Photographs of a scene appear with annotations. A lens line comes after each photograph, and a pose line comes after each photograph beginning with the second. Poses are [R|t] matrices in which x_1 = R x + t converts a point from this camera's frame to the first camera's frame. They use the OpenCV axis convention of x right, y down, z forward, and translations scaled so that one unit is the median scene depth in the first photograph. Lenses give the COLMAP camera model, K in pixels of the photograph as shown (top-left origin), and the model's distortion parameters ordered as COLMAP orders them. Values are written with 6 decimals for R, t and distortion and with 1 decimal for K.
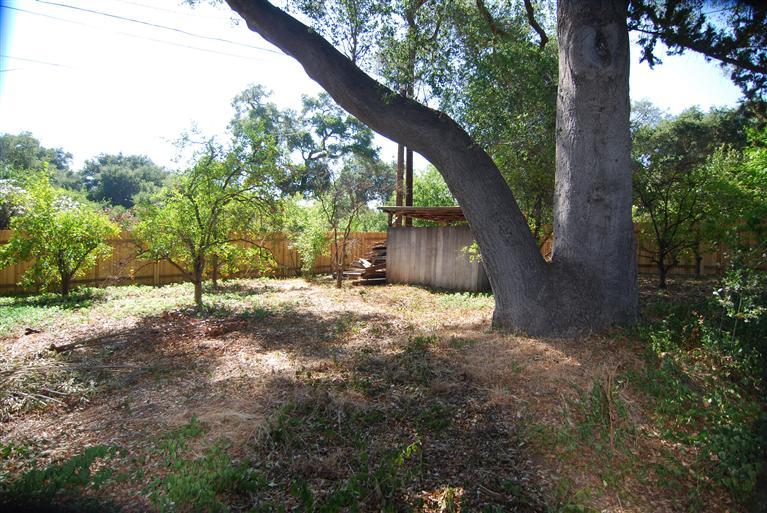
lens RADIAL K [[414.6, 0, 383.5], [0, 414.6, 256.5], [0, 0, 1]] dist [-0.015044, -0.001391]
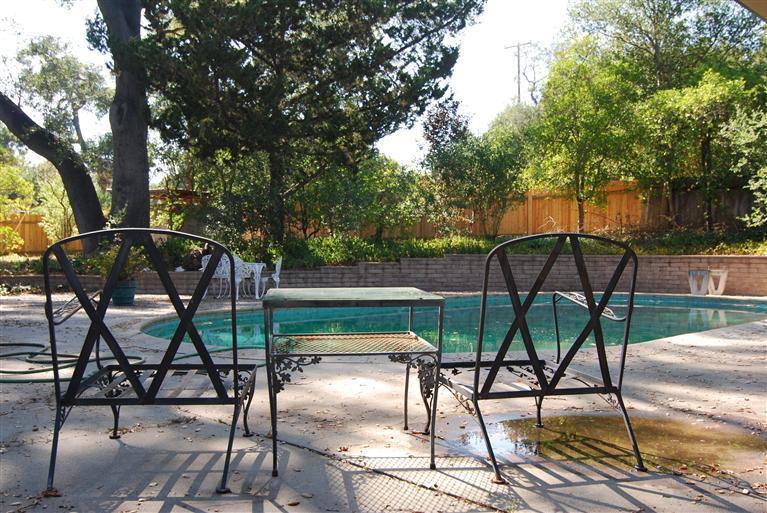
lens RADIAL K [[729.0, 0, 383.5], [0, 729.0, 256.5], [0, 0, 1]] dist [0.015663, 0.001029]
pose [[0.999017, -0.010105, 0.043165, 0.587718], [0.010750, 0.999833, -0.014746, 0.093590], [-0.043009, 0.015195, 0.998959, -0.947238]]
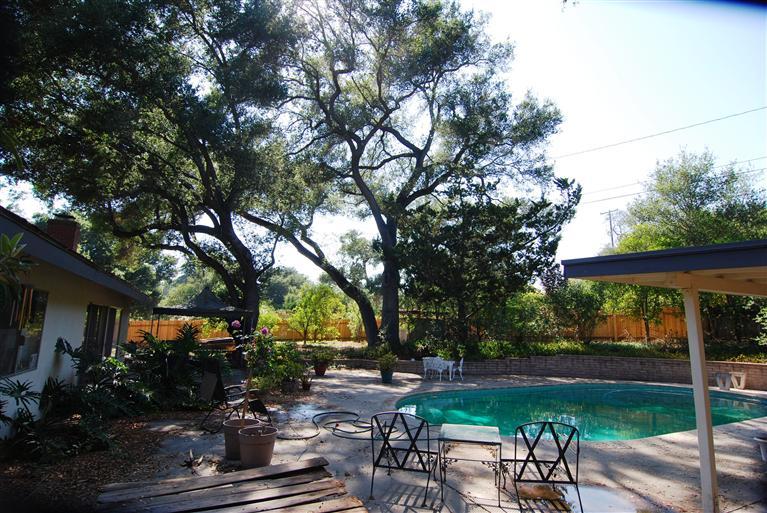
lens RADIAL K [[414.6, 0, 383.5], [0, 414.6, 256.5], [0, 0, 1]] dist [-0.015044, -0.001391]
pose [[0.955153, -0.042841, -0.292998, 0.625119], [-0.013878, 0.981915, -0.188814, 0.023336], [0.295789, 0.184412, 0.937284, -1.099018]]
